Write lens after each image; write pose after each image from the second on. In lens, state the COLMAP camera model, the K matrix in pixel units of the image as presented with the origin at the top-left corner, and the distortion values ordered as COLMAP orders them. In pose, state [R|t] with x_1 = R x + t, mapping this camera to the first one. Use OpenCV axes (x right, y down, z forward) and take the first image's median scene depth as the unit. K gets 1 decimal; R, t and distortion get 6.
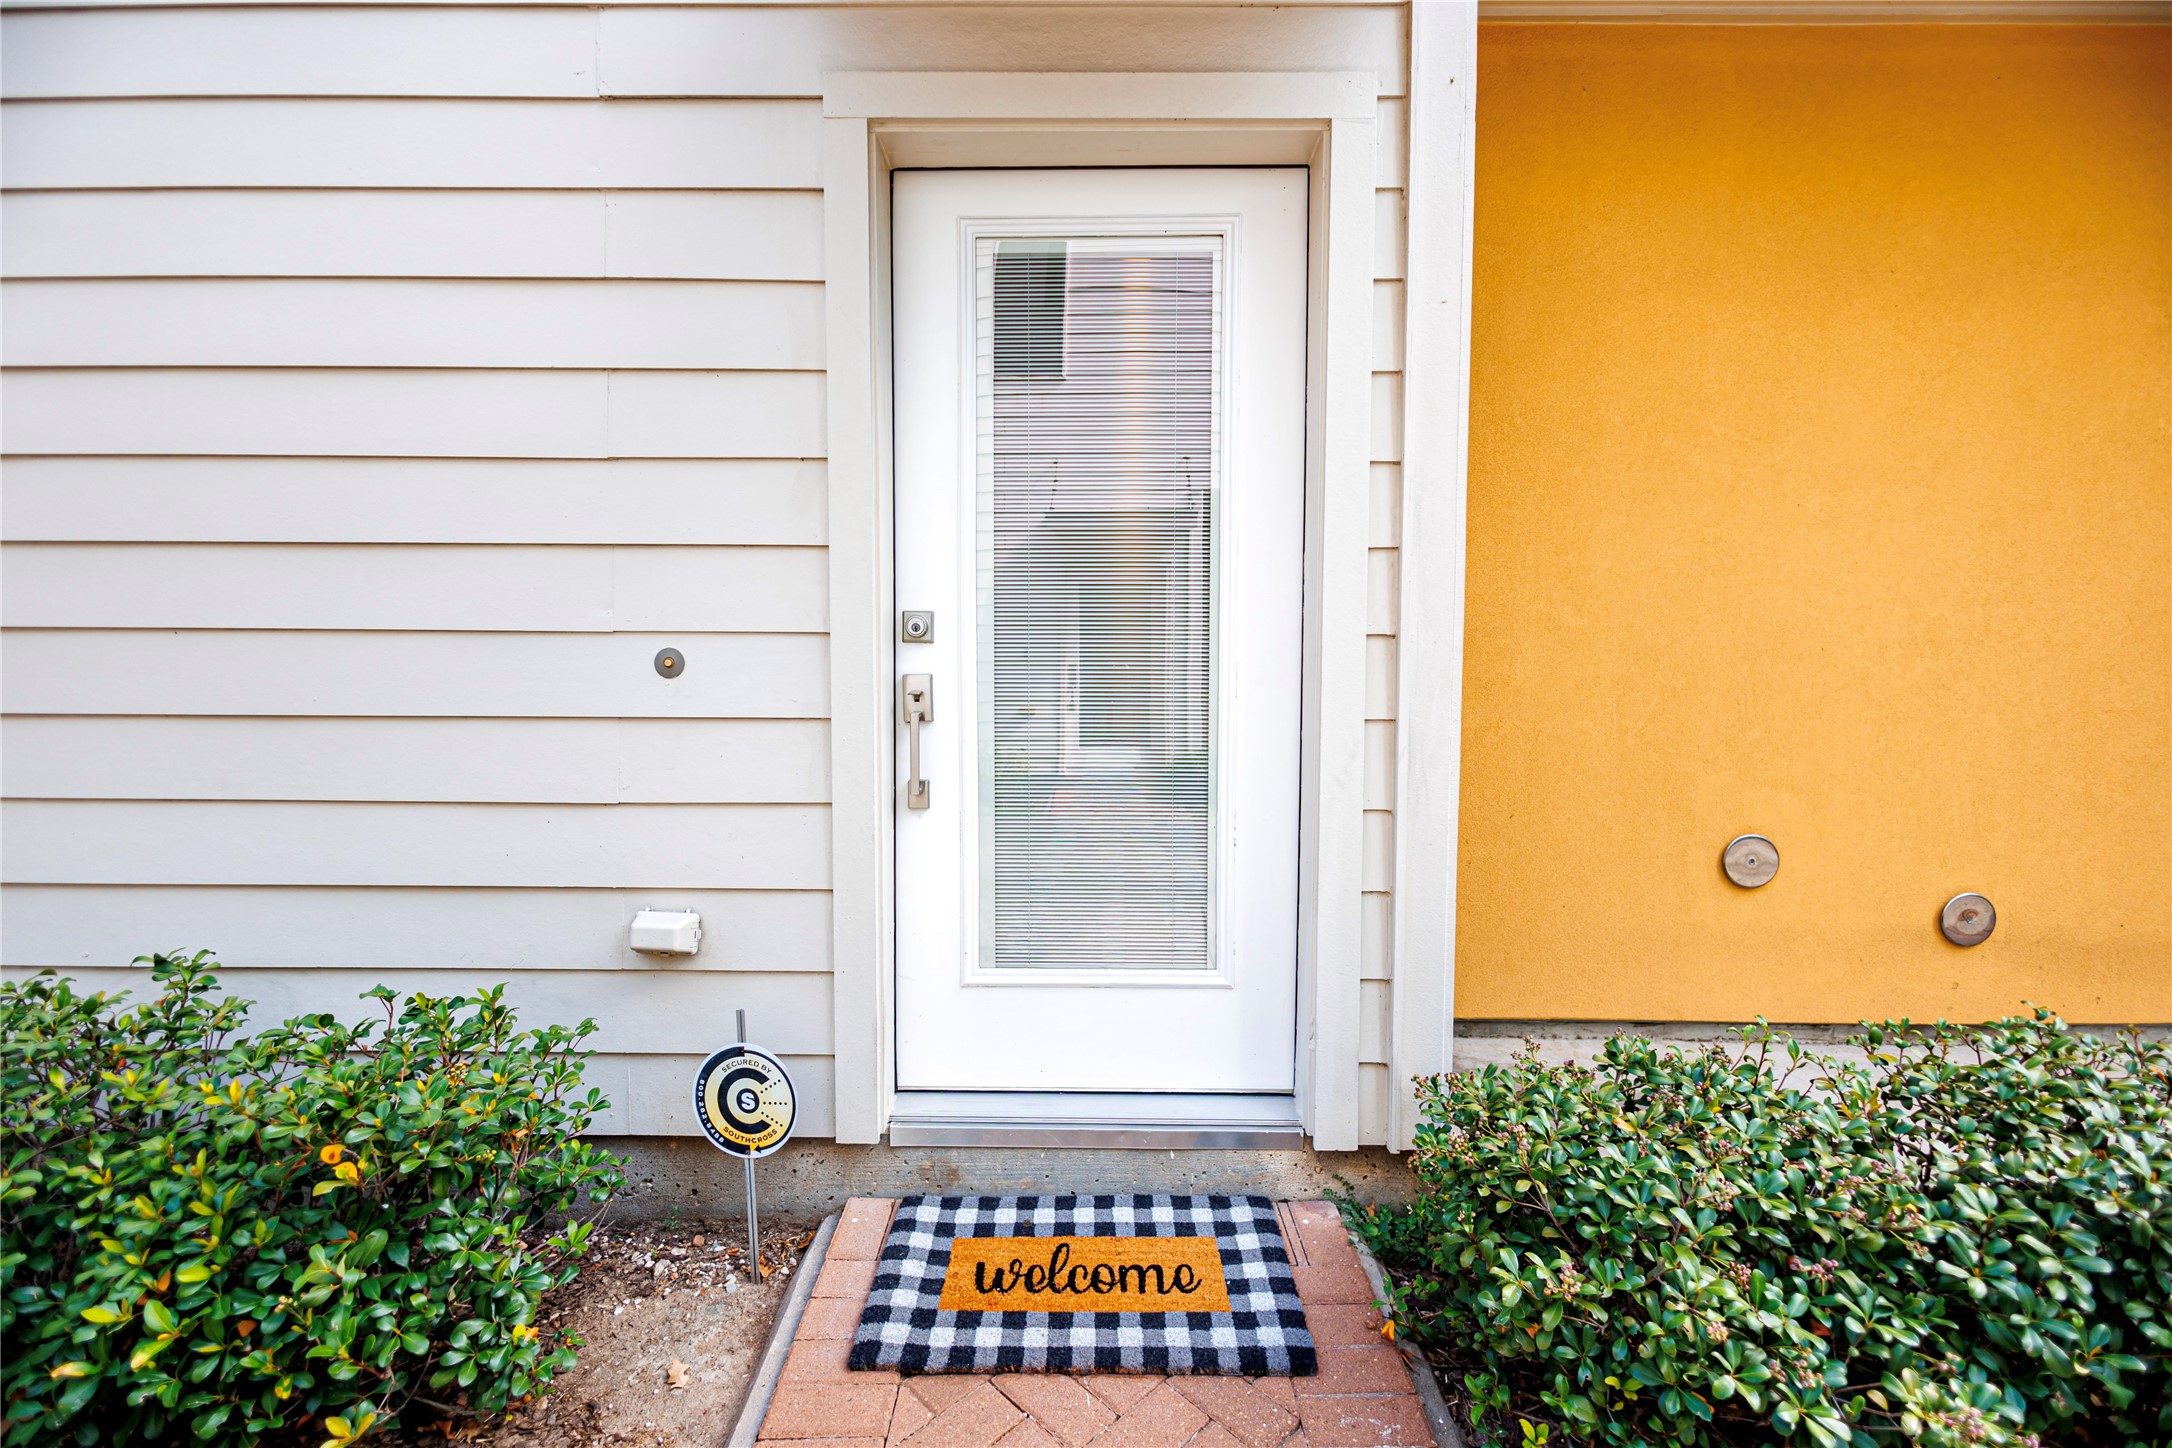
lens RADIAL K [[996.8, 0, 1088.0], [0, 996.8, 723.2], [0, 0, 1]] dist [0.008447, -0.000667]
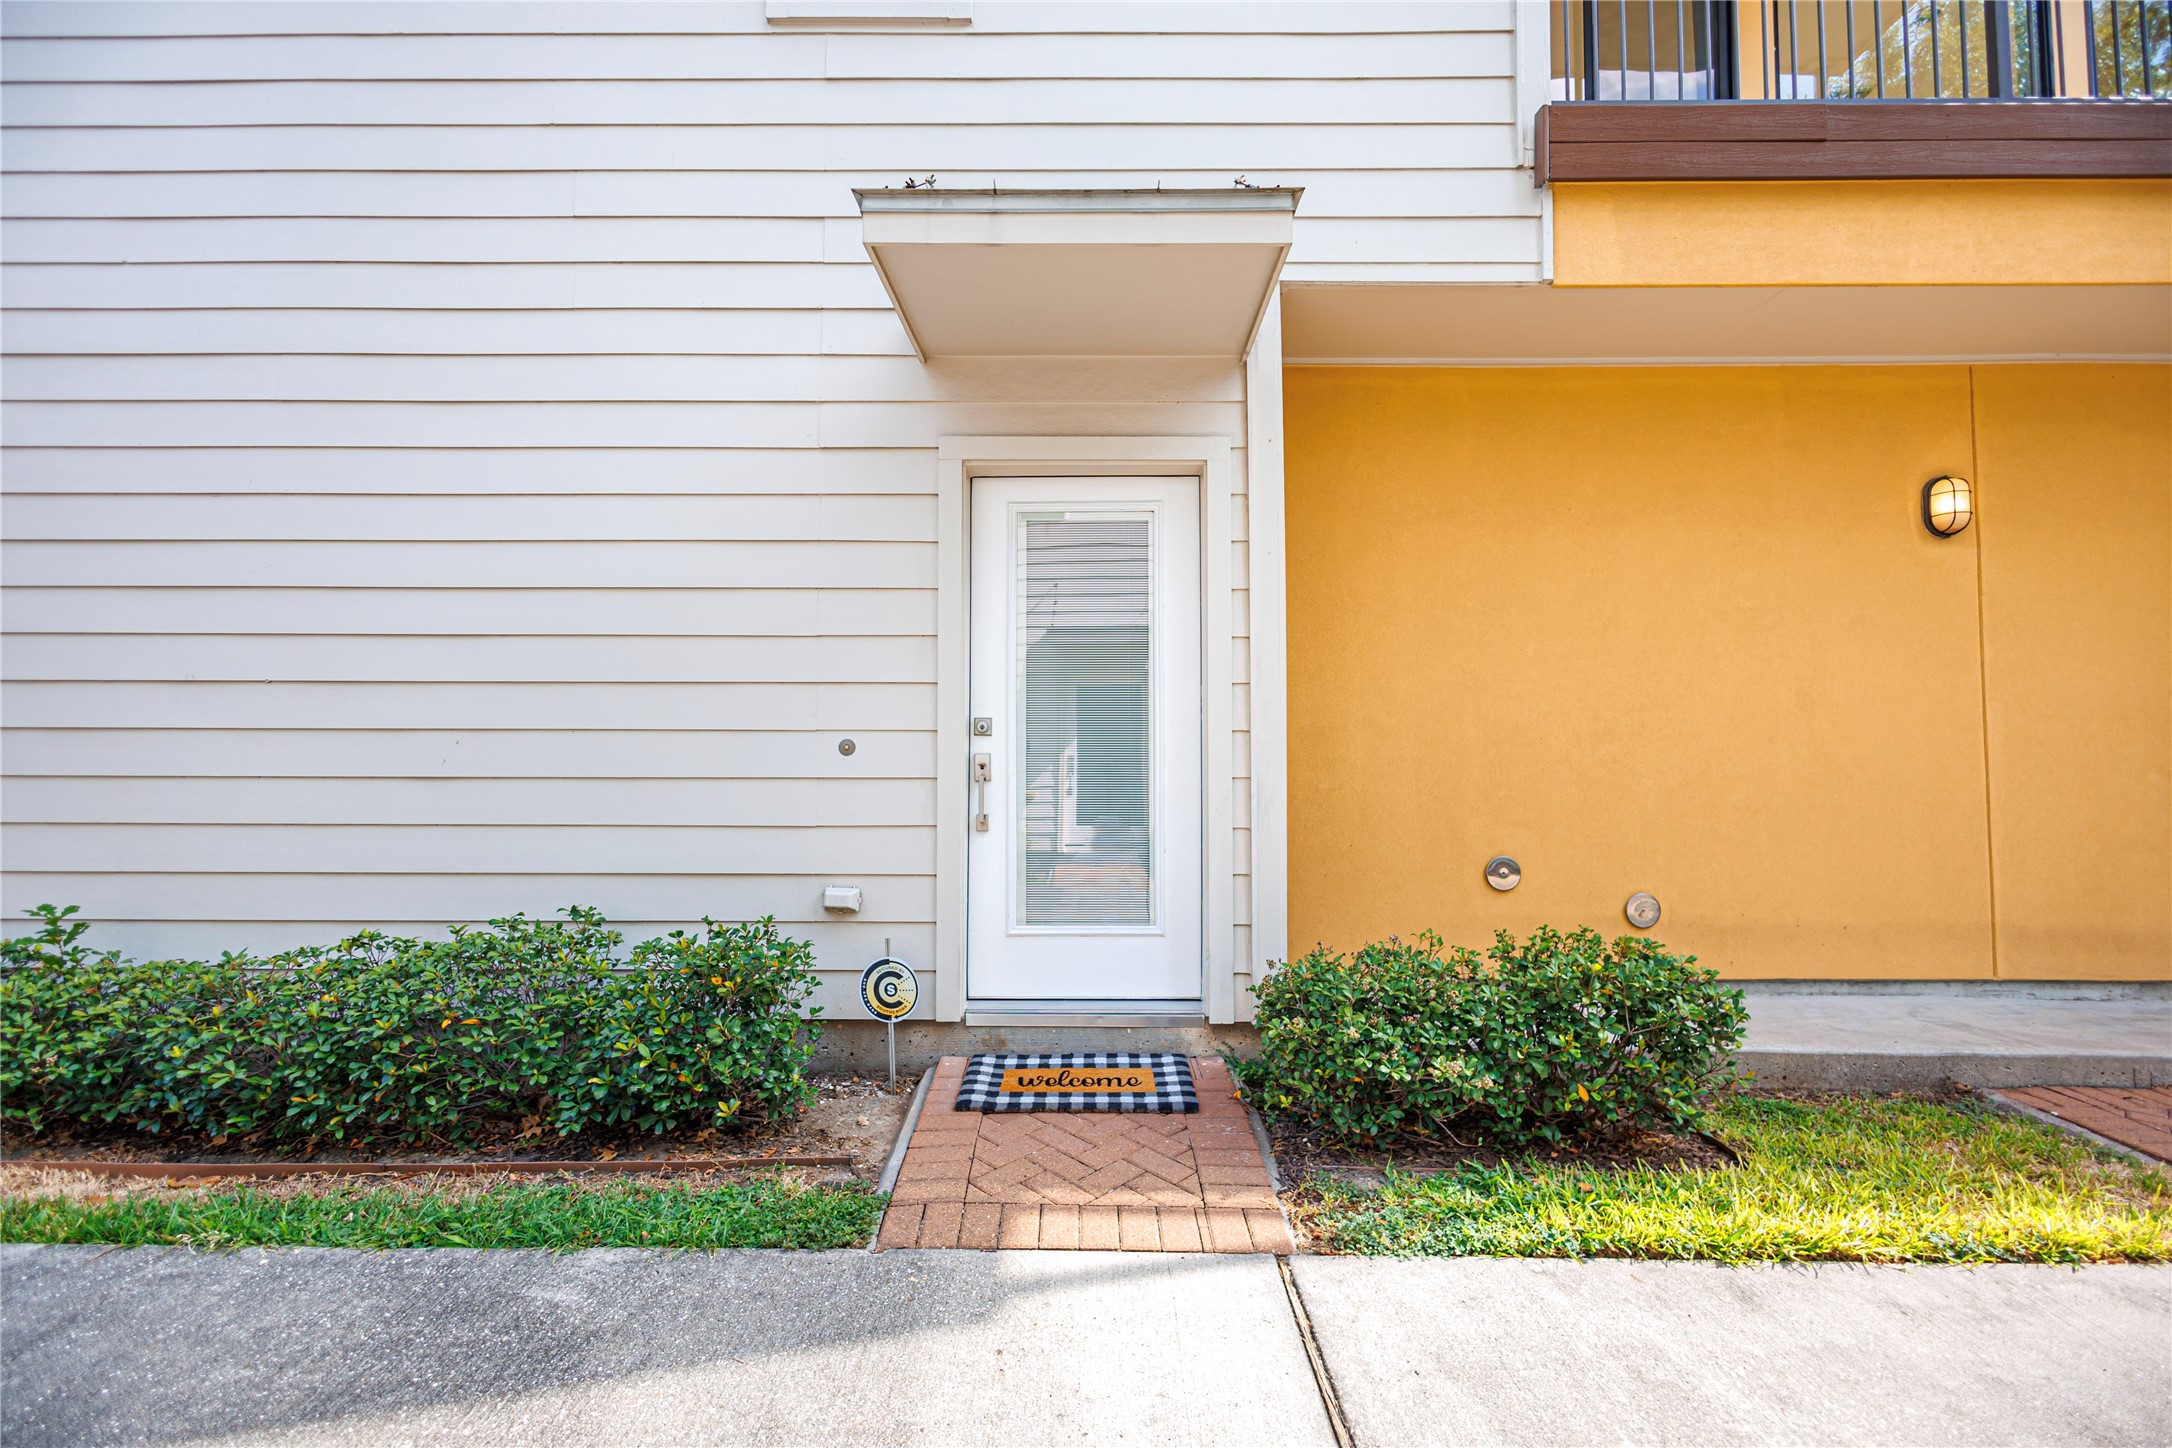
lens RADIAL K [[996.8, 0, 1088.0], [0, 996.8, 723.2], [0, 0, 1]] dist [0.008447, -0.000667]
pose [[0.999994, -0.002790, 0.002009, 0.011904], [0.002967, 0.995548, -0.094210, 0.068406], [-0.001738, 0.094216, 0.995550, -0.809895]]
